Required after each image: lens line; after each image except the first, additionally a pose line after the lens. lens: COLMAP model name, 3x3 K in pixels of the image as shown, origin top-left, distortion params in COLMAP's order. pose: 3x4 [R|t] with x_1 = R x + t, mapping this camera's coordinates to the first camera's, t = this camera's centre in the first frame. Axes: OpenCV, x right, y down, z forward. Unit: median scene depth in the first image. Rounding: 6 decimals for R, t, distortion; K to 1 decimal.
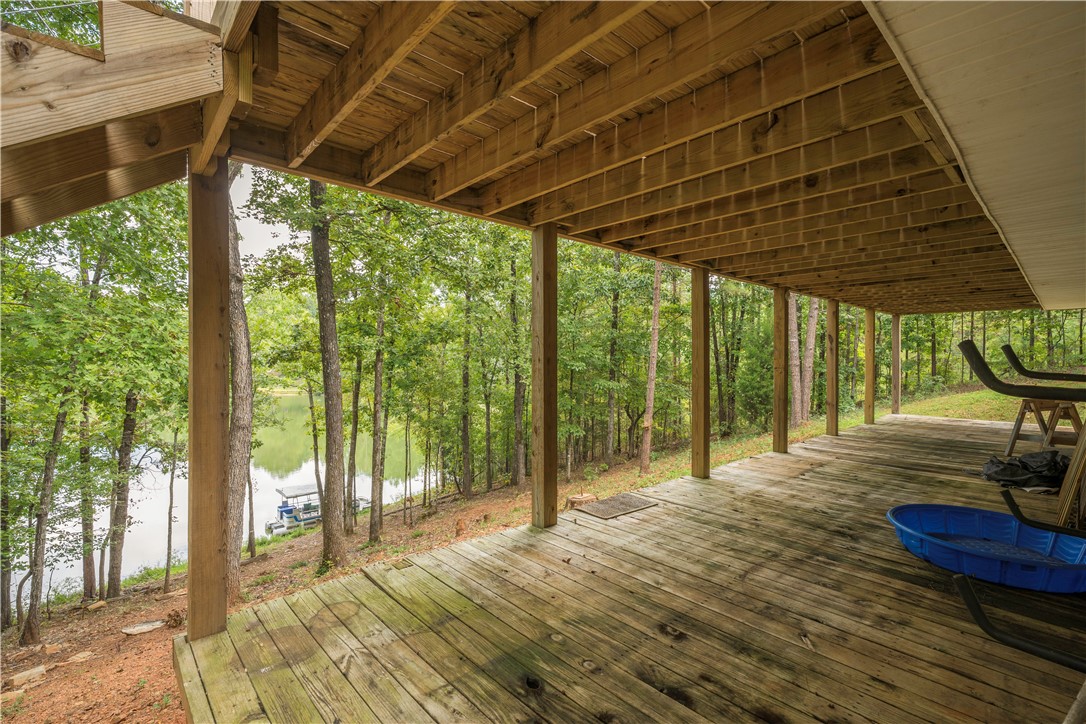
lens RADIAL K [[491.4, 0, 542.2], [0, 491.4, 365.7], [0, 0, 1]] dist [-0.001161, 0.000169]
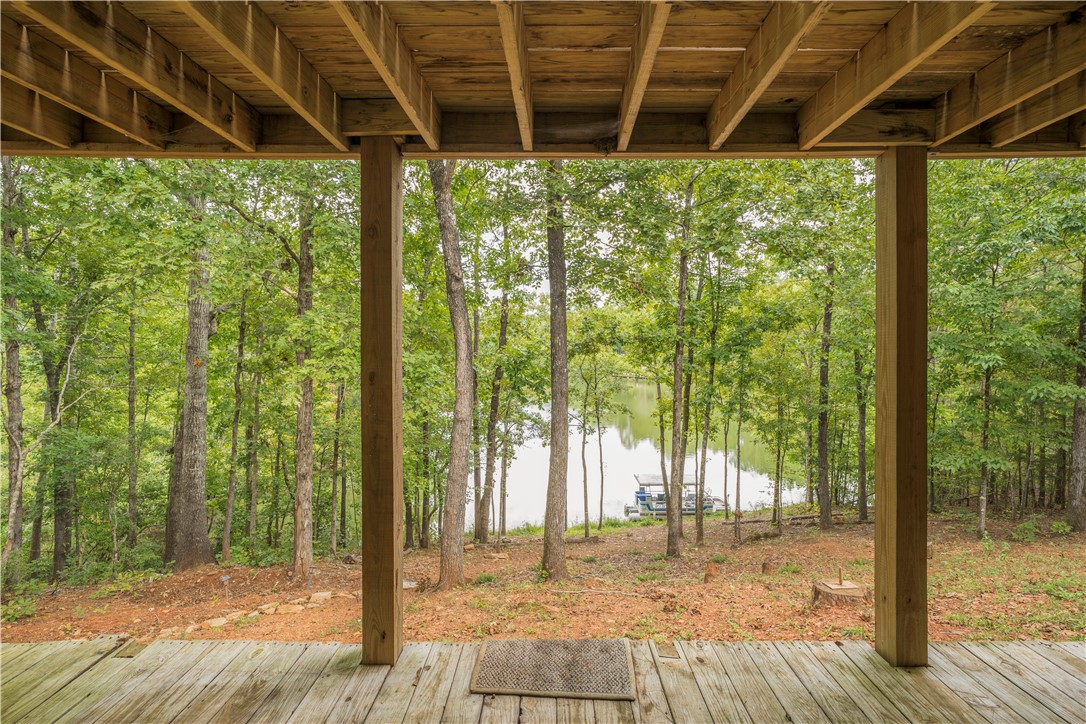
lens RADIAL K [[512.1, 0, 544.0], [0, 512.1, 355.8], [0, 0, 1]] dist [-0.001879, -0.000134]
pose [[0.730561, 0.001227, -0.682846, 0.078608], [0.000295, 0.999998, 0.002113, -0.003675], [0.682847, -0.001745, 0.730559, 0.100379]]
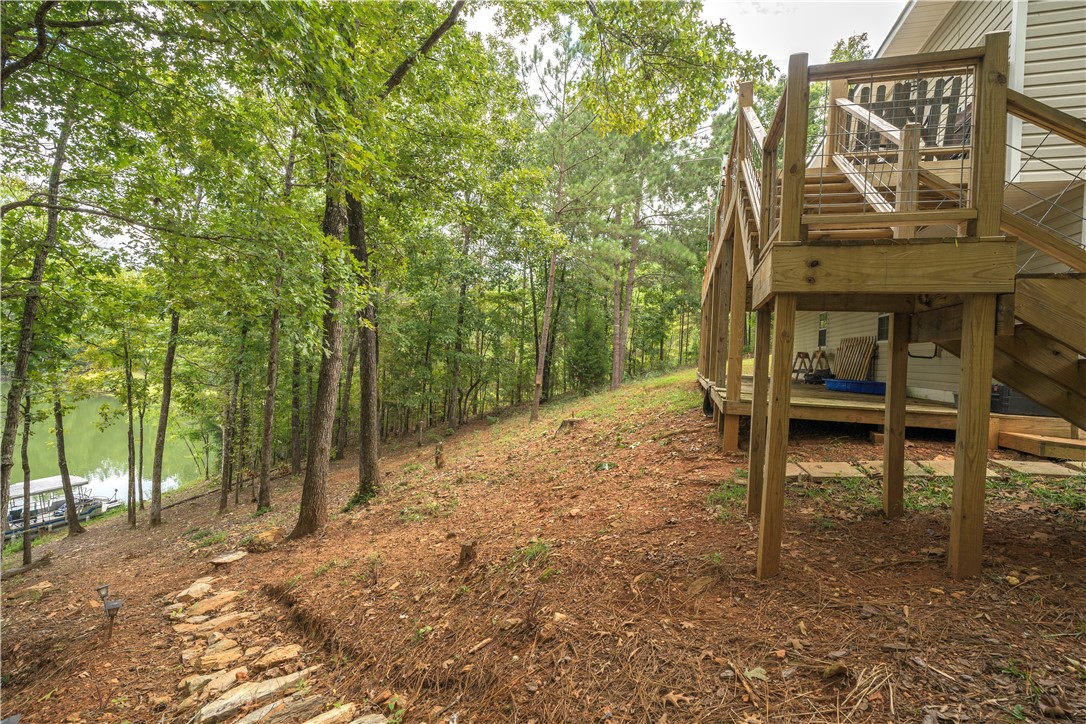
lens RADIAL K [[489.0, 0, 541.2], [0, 489.0, 361.7], [0, 0, 1]] dist [0.000417, 0.000683]
pose [[0.860073, 0.028965, 0.509349, -0.235150], [-0.035726, 0.999355, 0.003497, 0.033914], [-0.508919, -0.021205, 0.860553, -0.048210]]
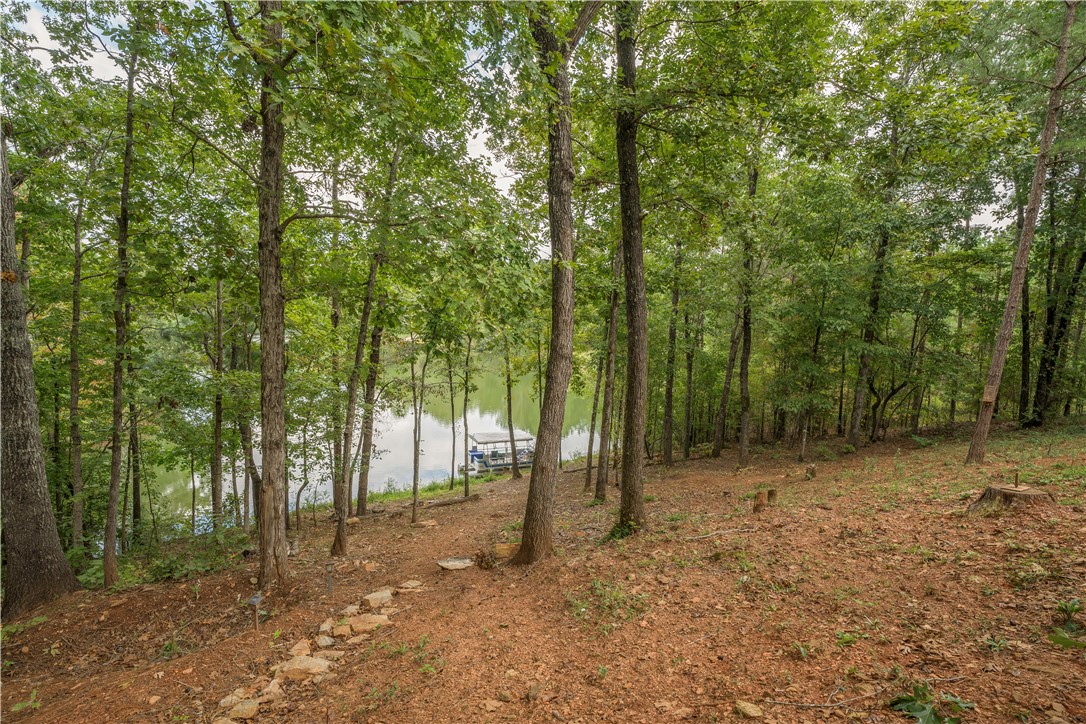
lens RADIAL K [[498.1, 0, 543.8], [0, 498.1, 380.8], [0, 0, 1]] dist [0.000331, 0.000339]
pose [[0.956852, 0.072519, -0.281380, -0.122098], [-0.044291, 0.993441, 0.105420, 0.023318], [0.287180, -0.088409, 0.953788, 0.050573]]
